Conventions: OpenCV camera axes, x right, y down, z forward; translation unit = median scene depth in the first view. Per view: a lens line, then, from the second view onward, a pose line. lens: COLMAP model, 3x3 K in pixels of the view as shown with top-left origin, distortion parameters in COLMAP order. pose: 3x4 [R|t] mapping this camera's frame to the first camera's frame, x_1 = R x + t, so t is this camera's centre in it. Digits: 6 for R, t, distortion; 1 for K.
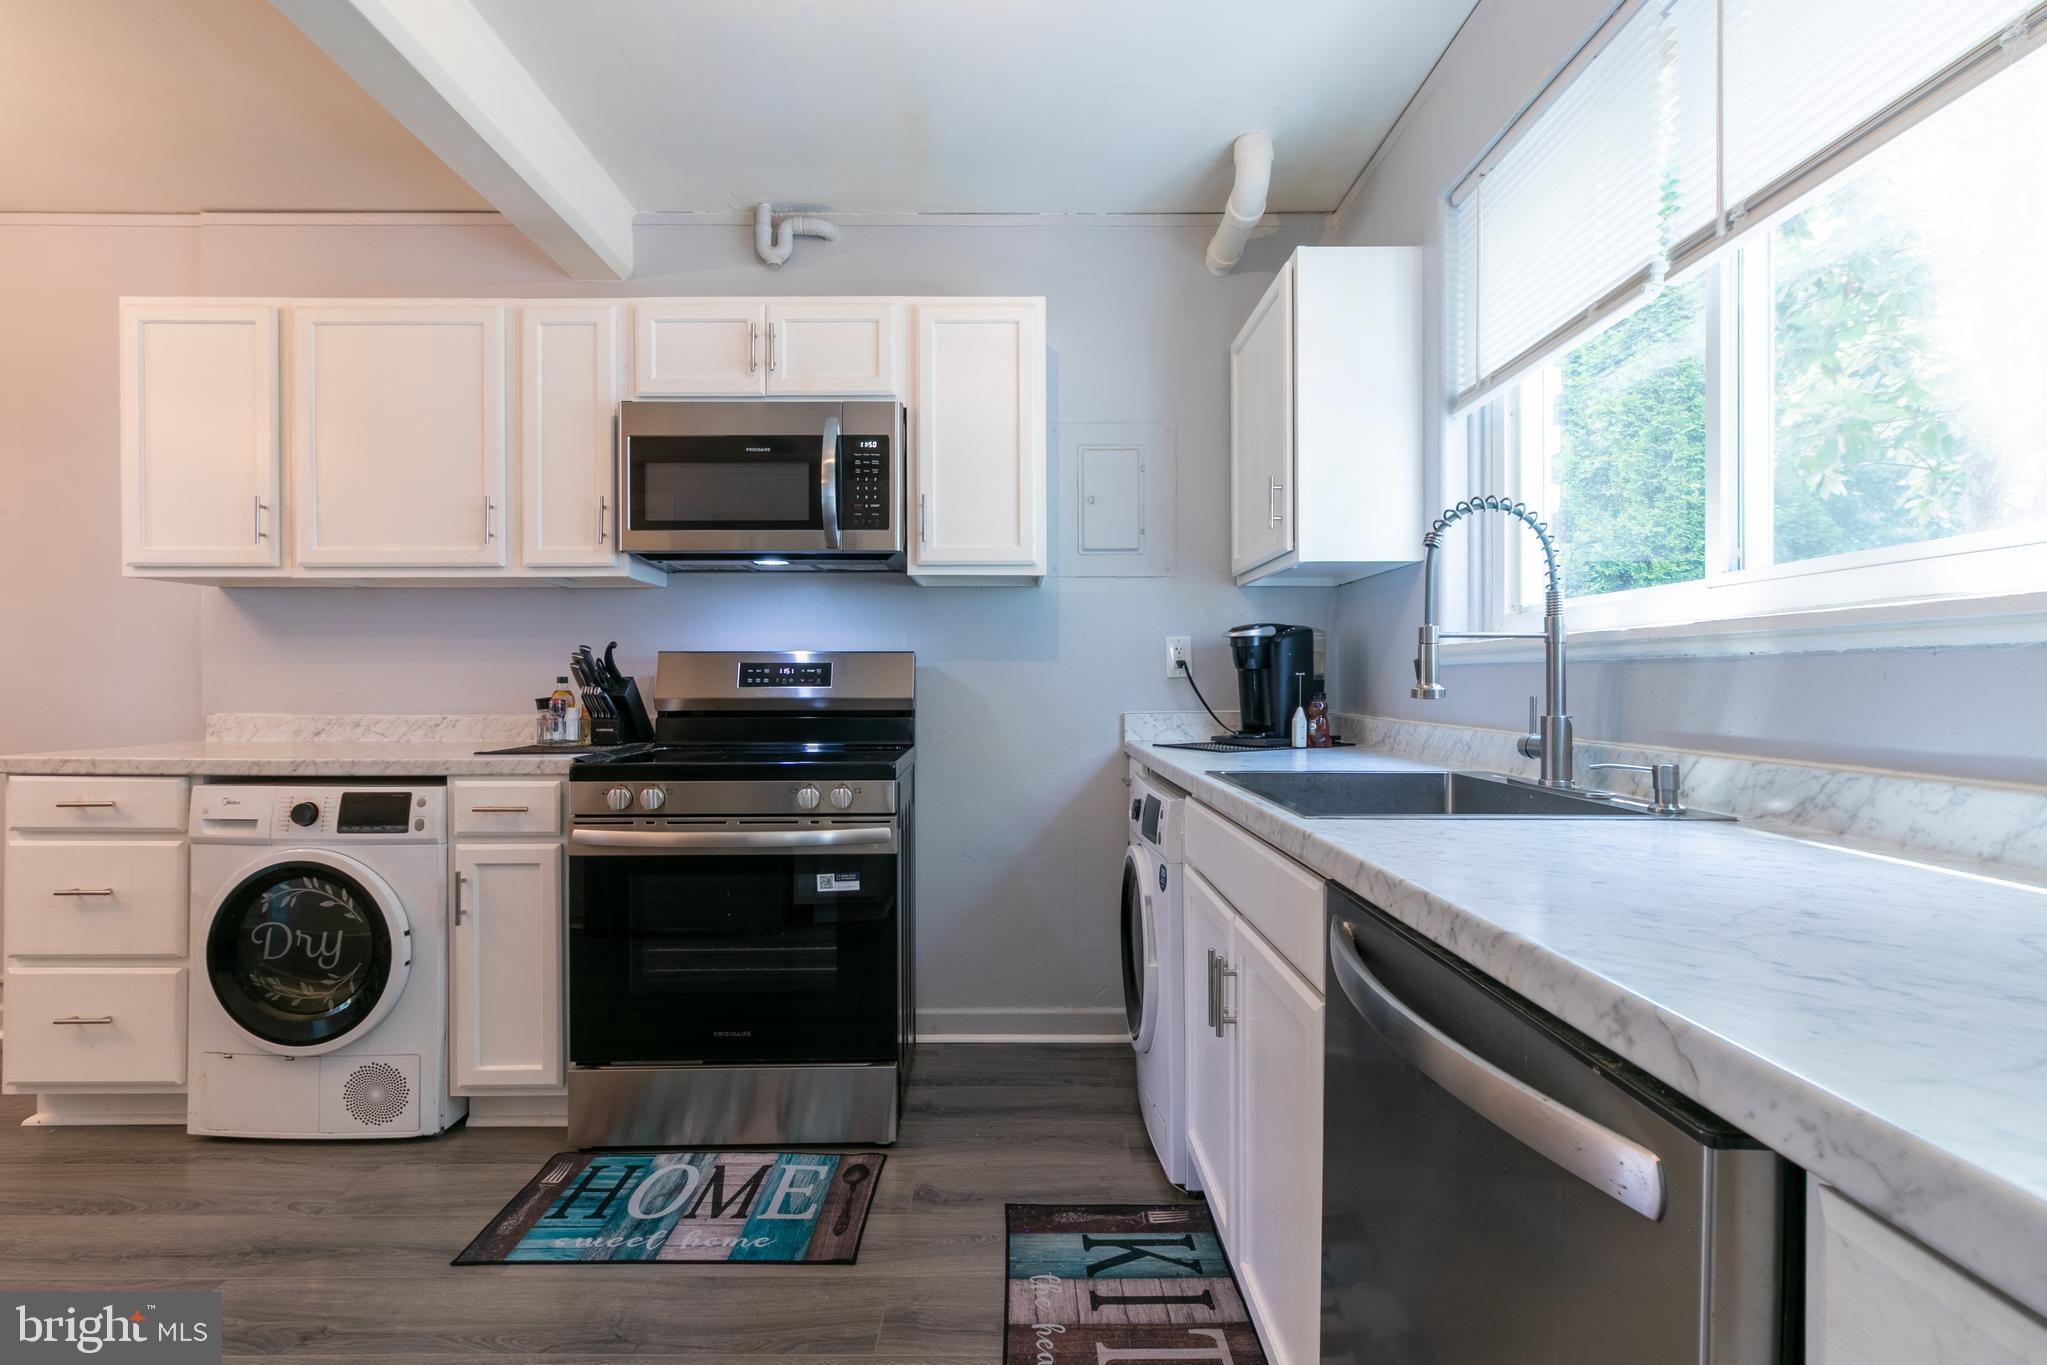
lens RADIAL K [[950.5, 0, 1021.0], [0, 950.5, 679.0], [0, 0, 1]] dist [0.003855, 0.000329]
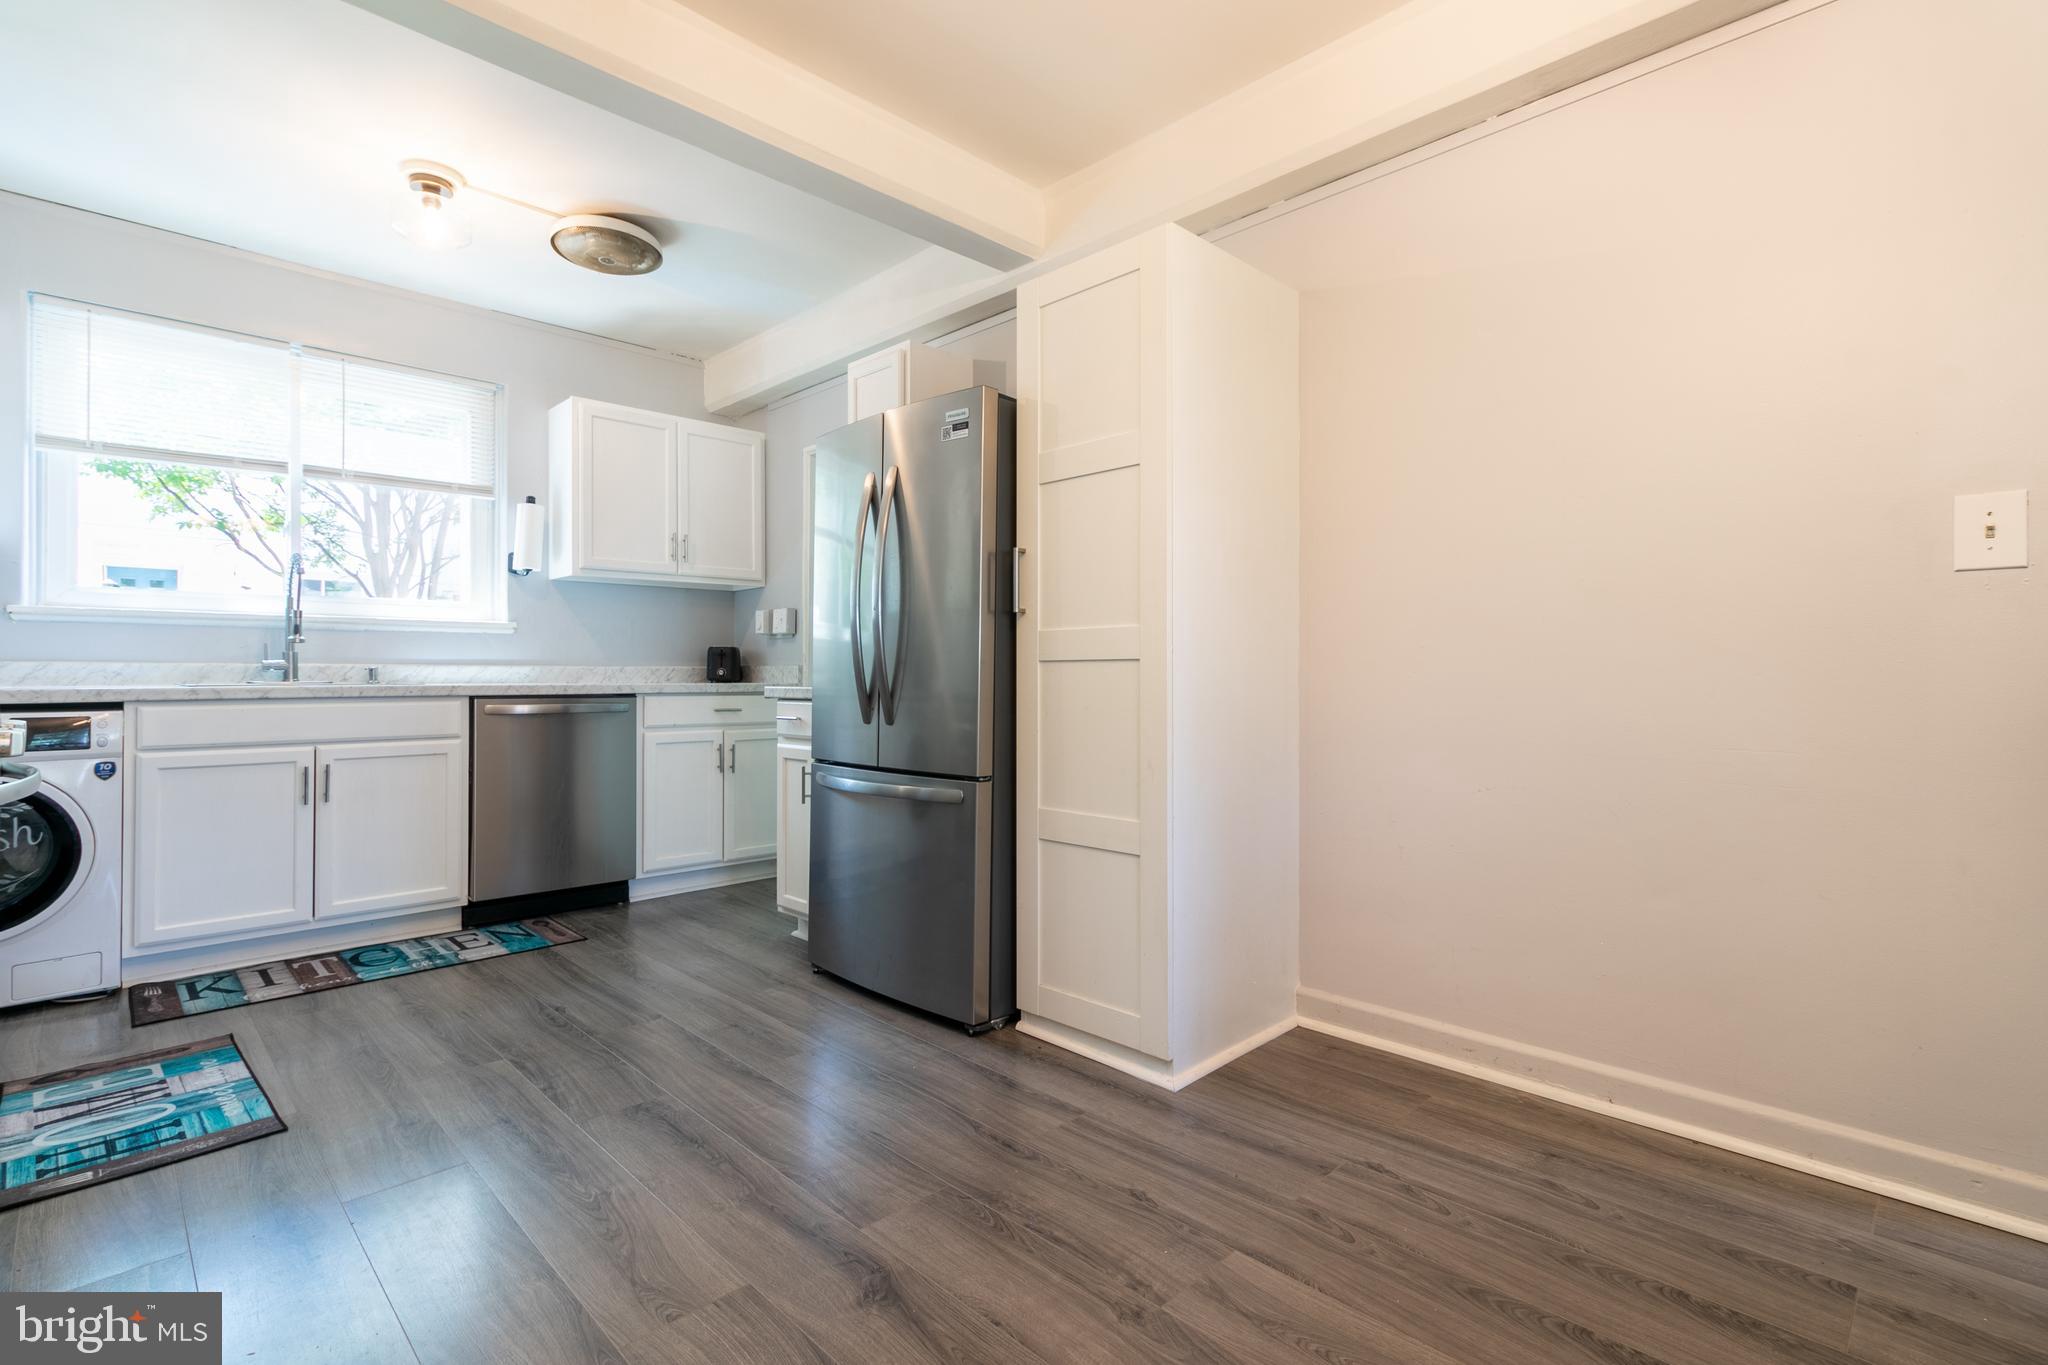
lens RADIAL K [[951.0, 0, 1028.7], [0, 951.0, 666.4], [0, 0, 1]] dist [0.003855, 0.000329]
pose [[-0.707221, 0.006055, 0.706967, -1.579098], [-0.001167, 0.999952, -0.009732, 0.063806], [-0.706992, -0.007708, -0.707180, 0.928792]]
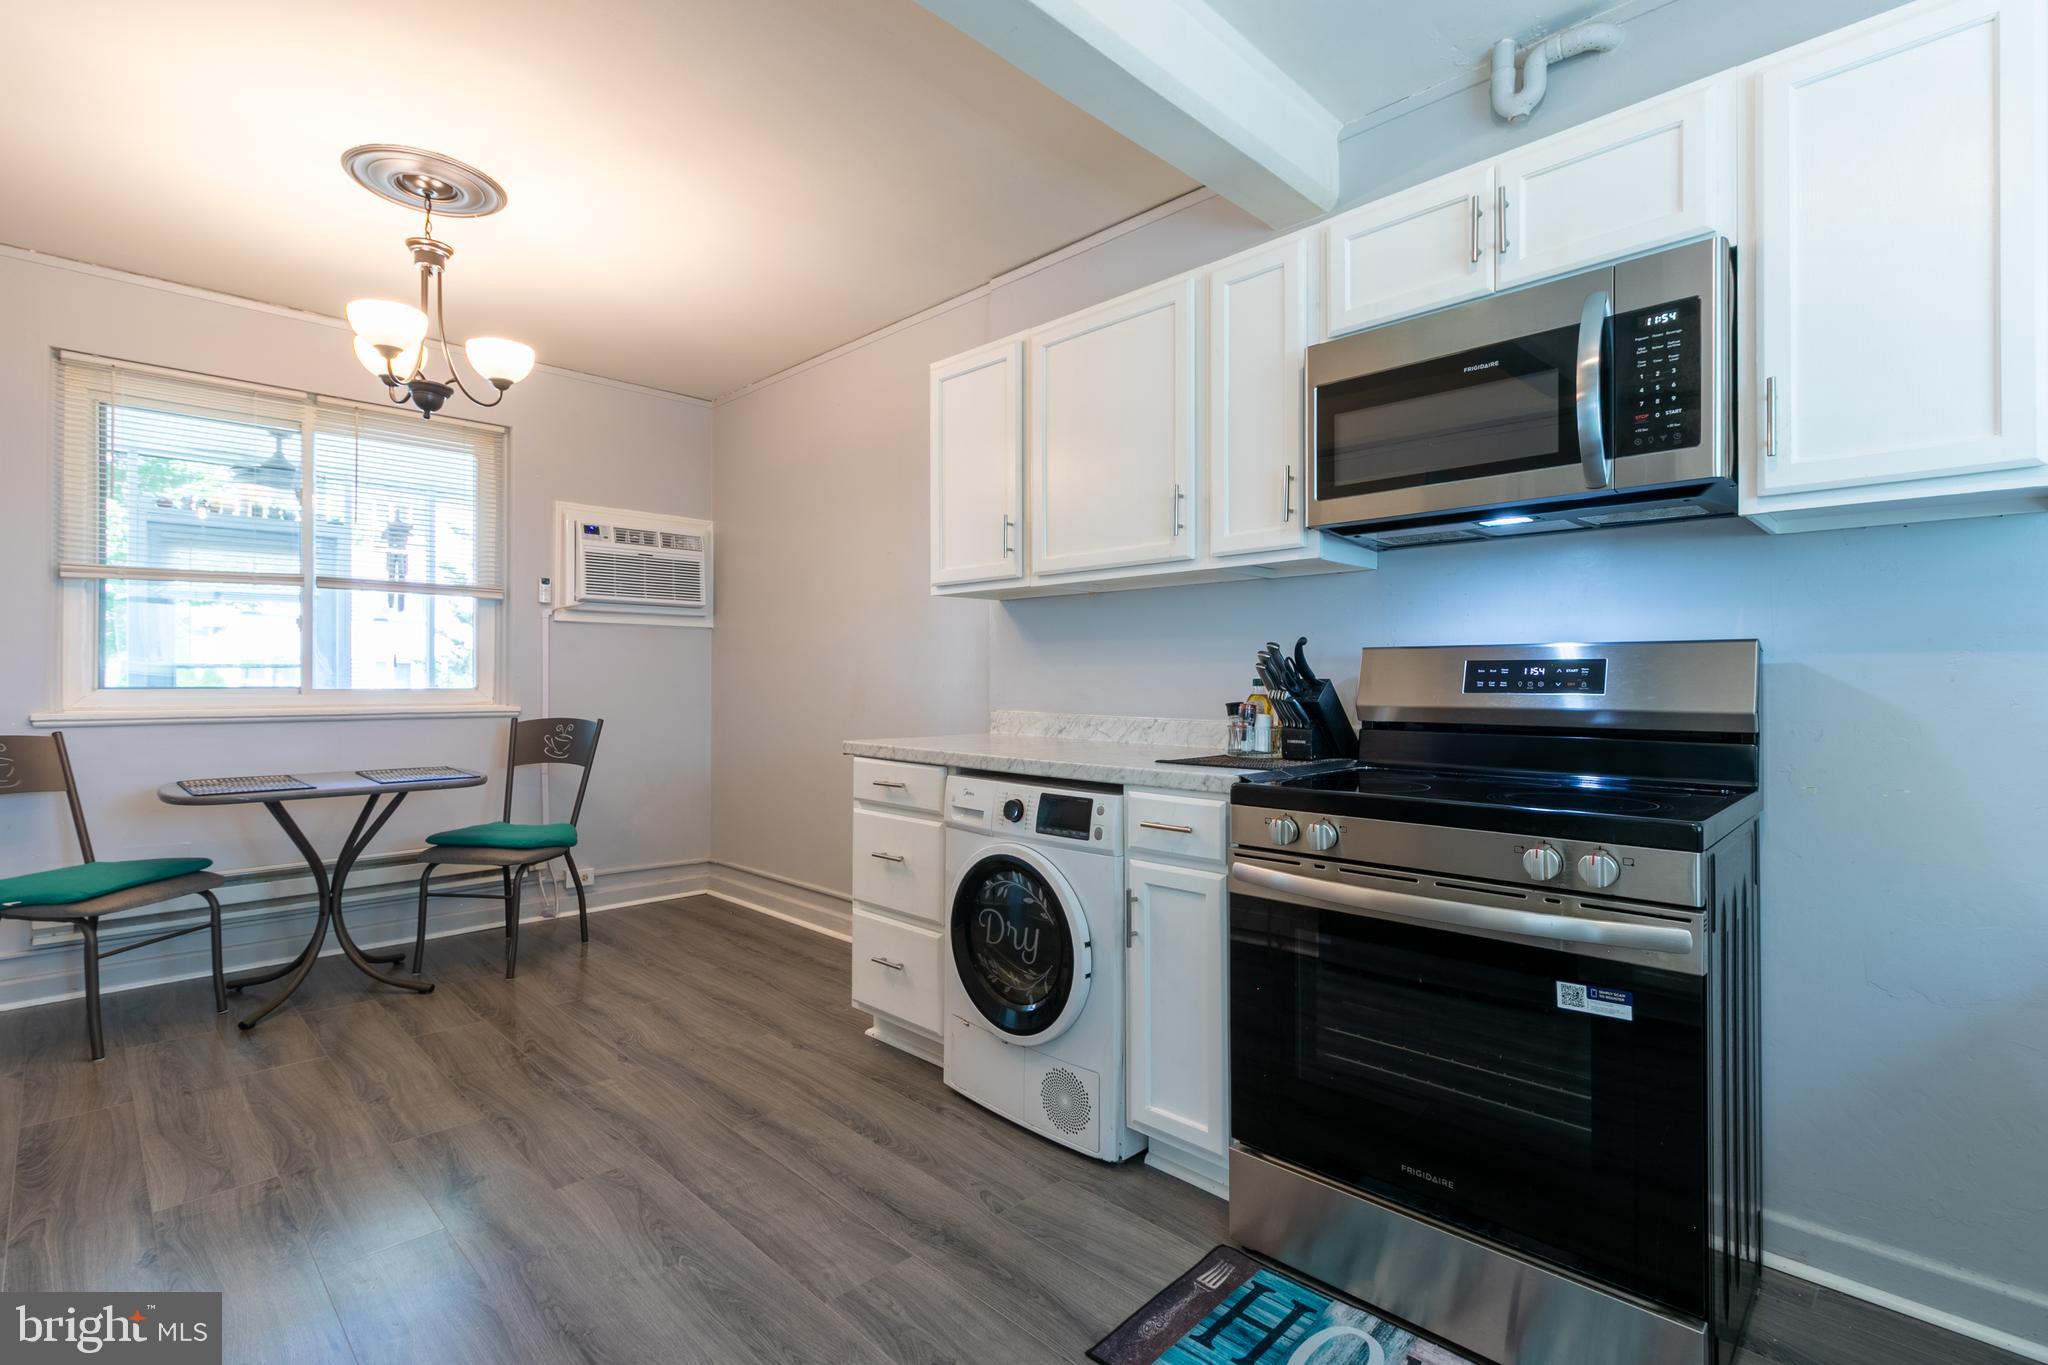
lens RADIAL K [[951.0, 0, 1016.3], [0, 951.0, 672.1], [0, 0, 1]] dist [0.003855, 0.000329]
pose [[0.703686, -0.003917, -0.710500, -0.012180], [-0.002554, 0.999964, -0.008043, -0.000957], [0.710507, 0.007475, 0.703651, 0.263544]]
